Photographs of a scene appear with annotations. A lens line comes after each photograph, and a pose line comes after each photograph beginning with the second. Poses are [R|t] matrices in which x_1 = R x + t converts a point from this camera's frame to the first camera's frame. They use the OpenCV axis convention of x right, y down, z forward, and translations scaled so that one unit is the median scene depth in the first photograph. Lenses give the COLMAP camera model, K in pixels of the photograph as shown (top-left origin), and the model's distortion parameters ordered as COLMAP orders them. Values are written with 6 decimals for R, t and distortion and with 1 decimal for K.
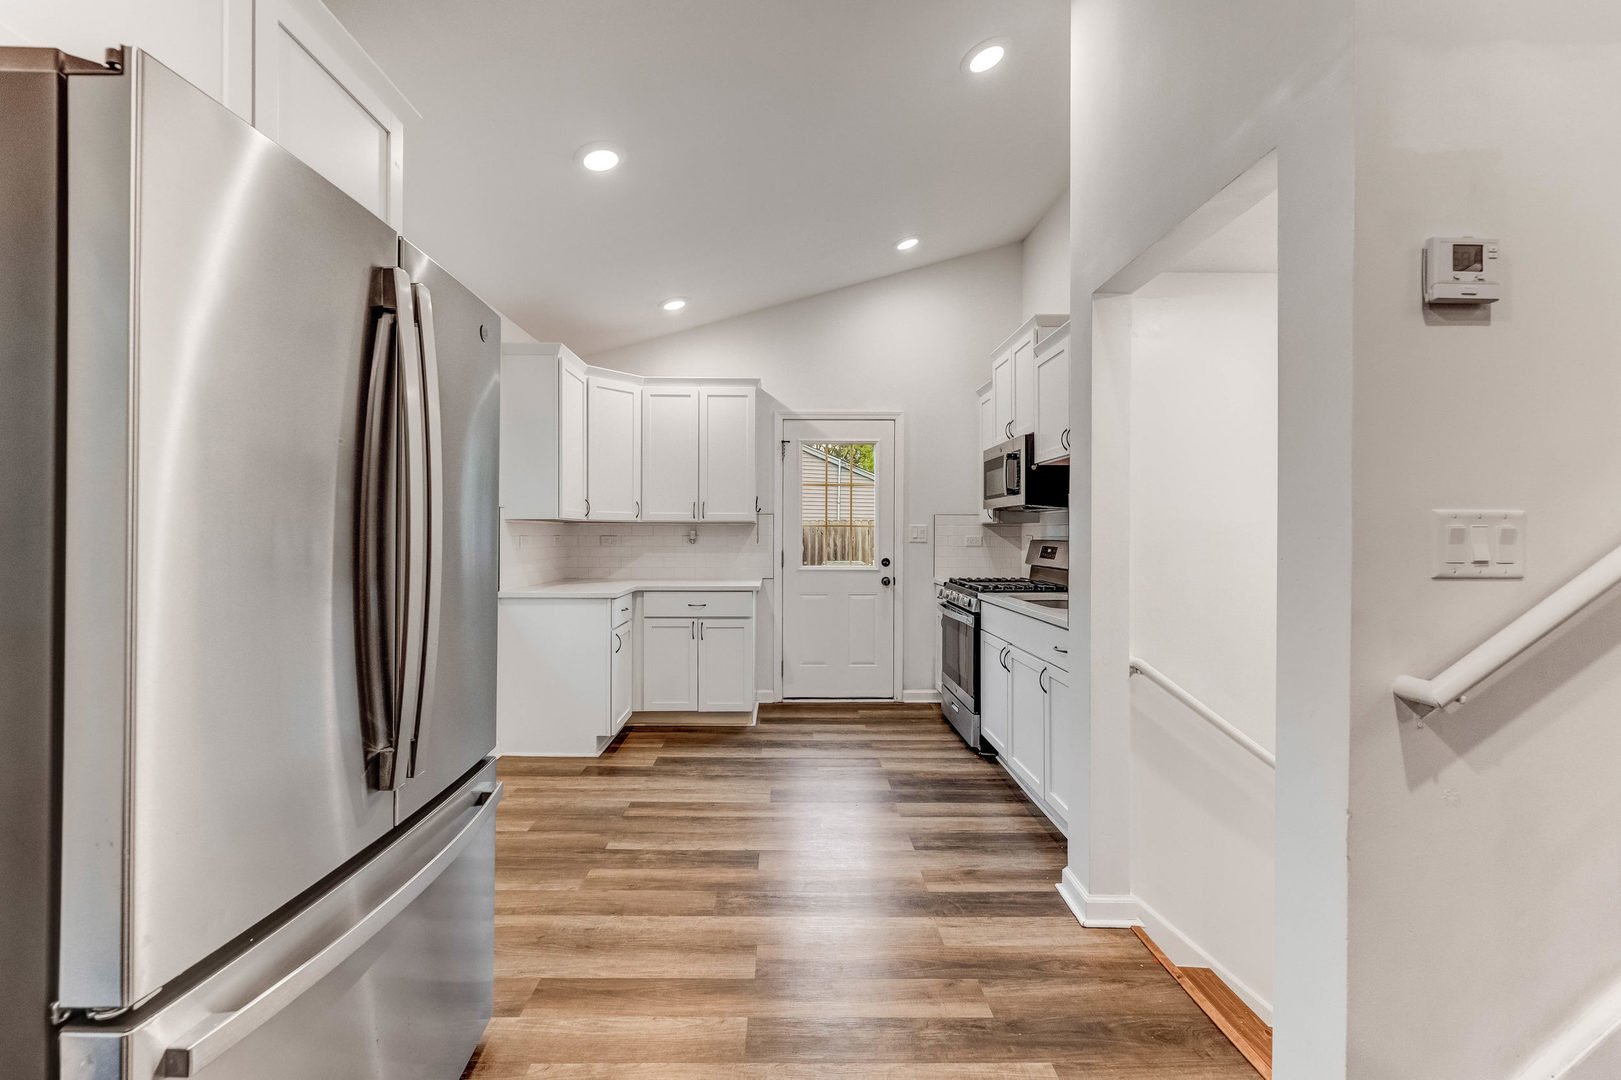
lens RADIAL K [[650.5, 0, 813.4], [0, 650.5, 534.6], [0, 0, 1]] dist [0.001969, -0.001152]
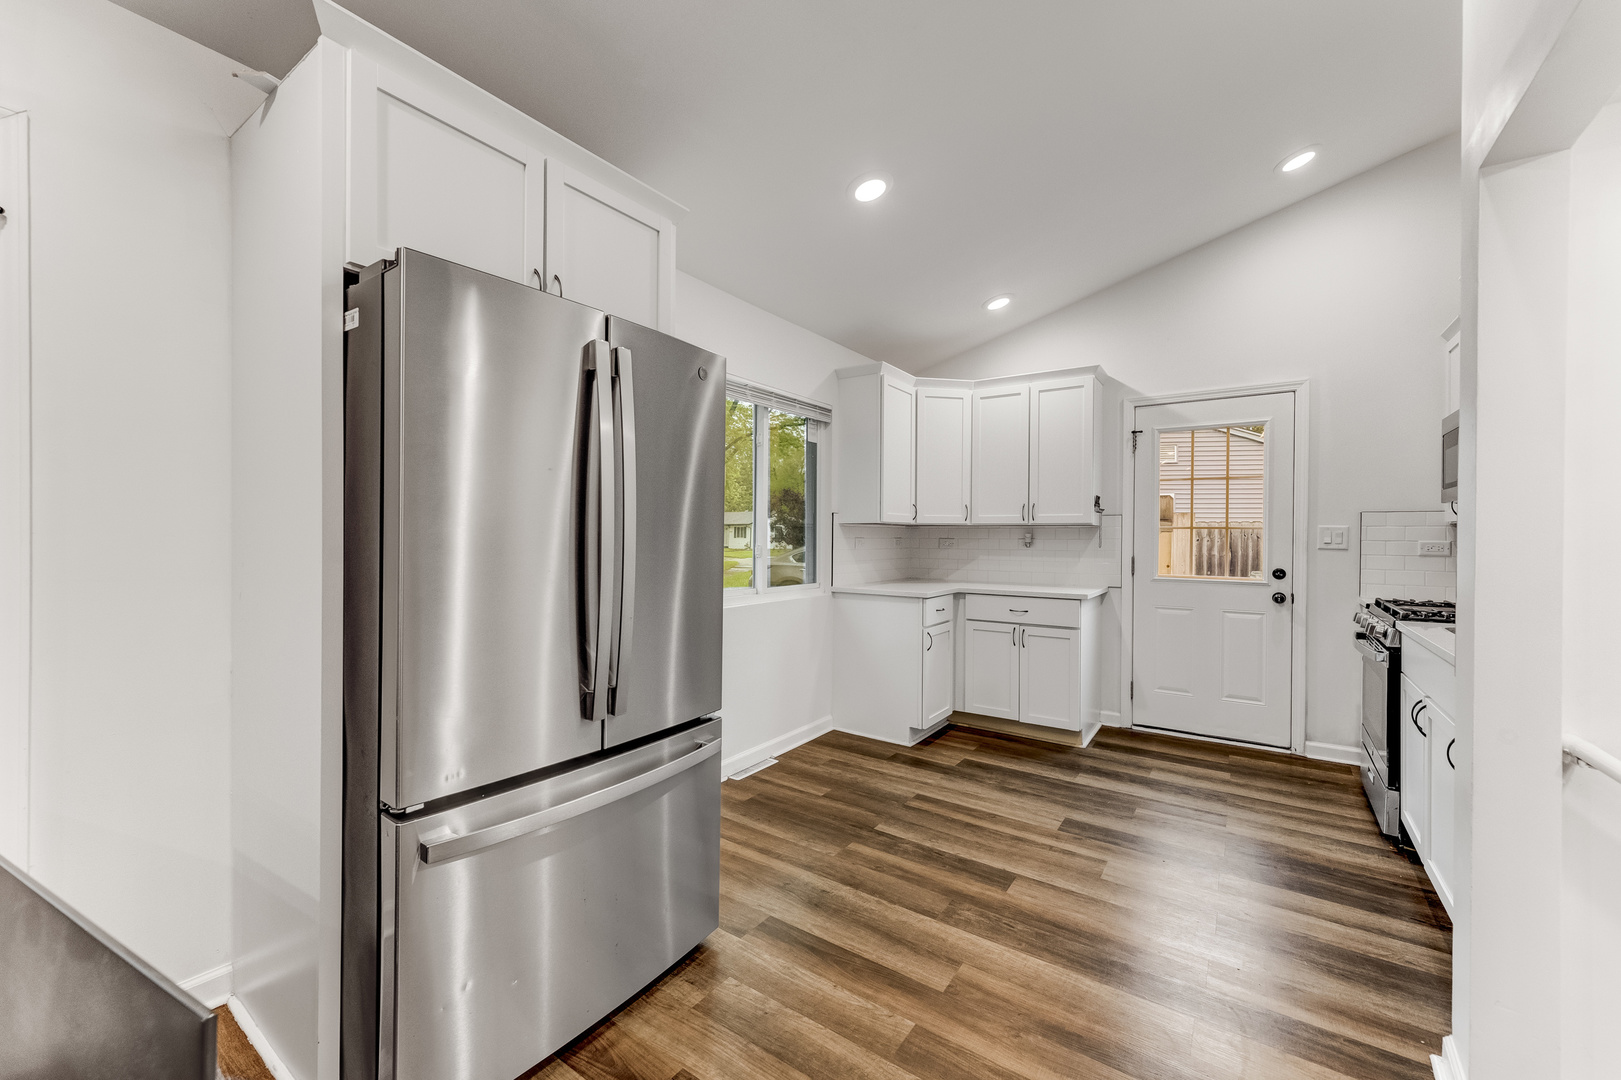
lens RADIAL K [[650.5, 0, 813.6], [0, 650.5, 538.9], [0, 0, 1]] dist [0.001969, -0.001152]
pose [[0.810410, 0.004597, -0.585845, 0.151578], [-0.004079, 0.999989, 0.002204, 0.001126], [0.585849, 0.000604, 0.810420, 0.046051]]
